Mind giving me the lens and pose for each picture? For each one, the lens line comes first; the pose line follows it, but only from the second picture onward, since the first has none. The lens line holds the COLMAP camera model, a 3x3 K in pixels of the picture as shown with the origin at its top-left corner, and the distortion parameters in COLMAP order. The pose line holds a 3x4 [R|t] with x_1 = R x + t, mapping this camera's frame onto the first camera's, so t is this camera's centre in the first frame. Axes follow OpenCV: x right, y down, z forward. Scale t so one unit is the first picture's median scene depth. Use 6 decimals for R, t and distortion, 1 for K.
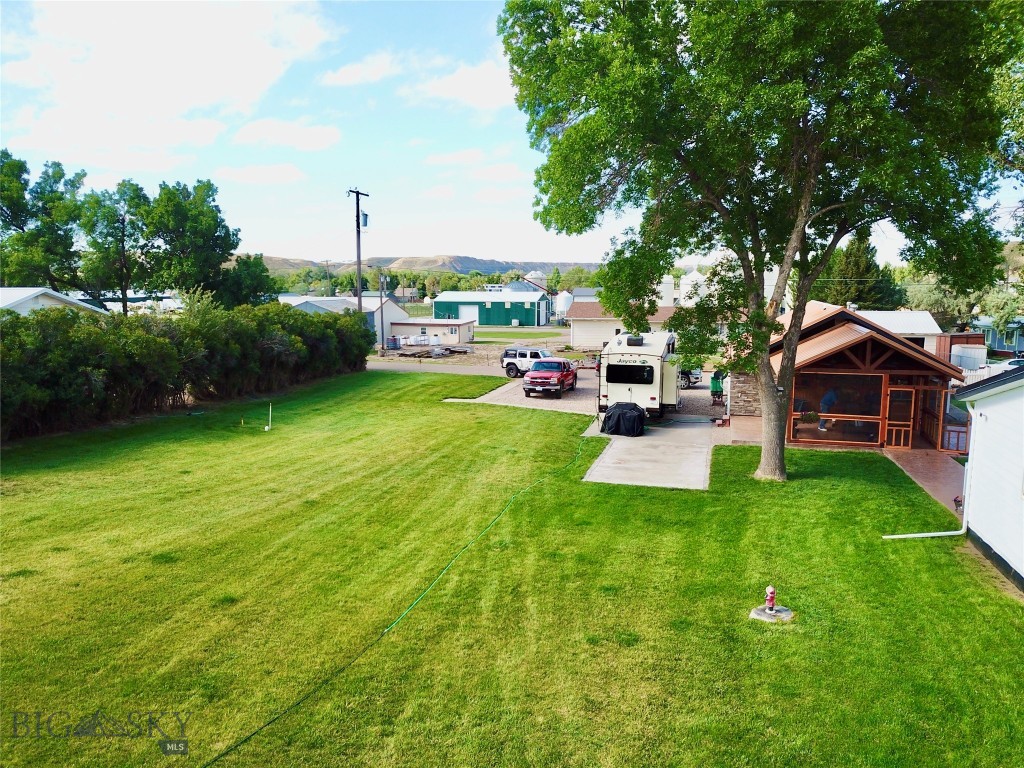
lens RADIAL K [[770.5, 0, 517.5], [0, 770.5, 391.5], [0, 0, 1]] dist [-0.001768, 0.027904]
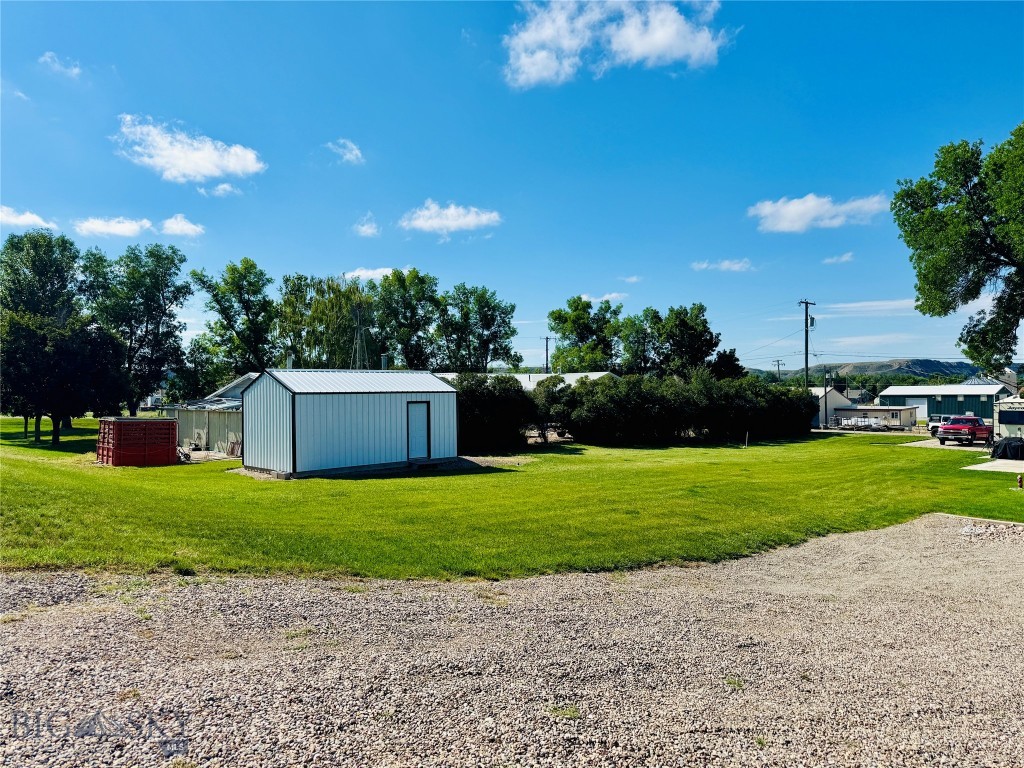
lens RADIAL K [[710.8, 0, 488.5], [0, 710.8, 395.8], [0, 0, 1]] dist [0.024811, -0.021814]
pose [[0.813776, -0.003434, -0.581168, 0.071917], [-0.073875, 0.991260, -0.109299, 0.088834], [0.576464, 0.131878, 0.806410, -0.340248]]
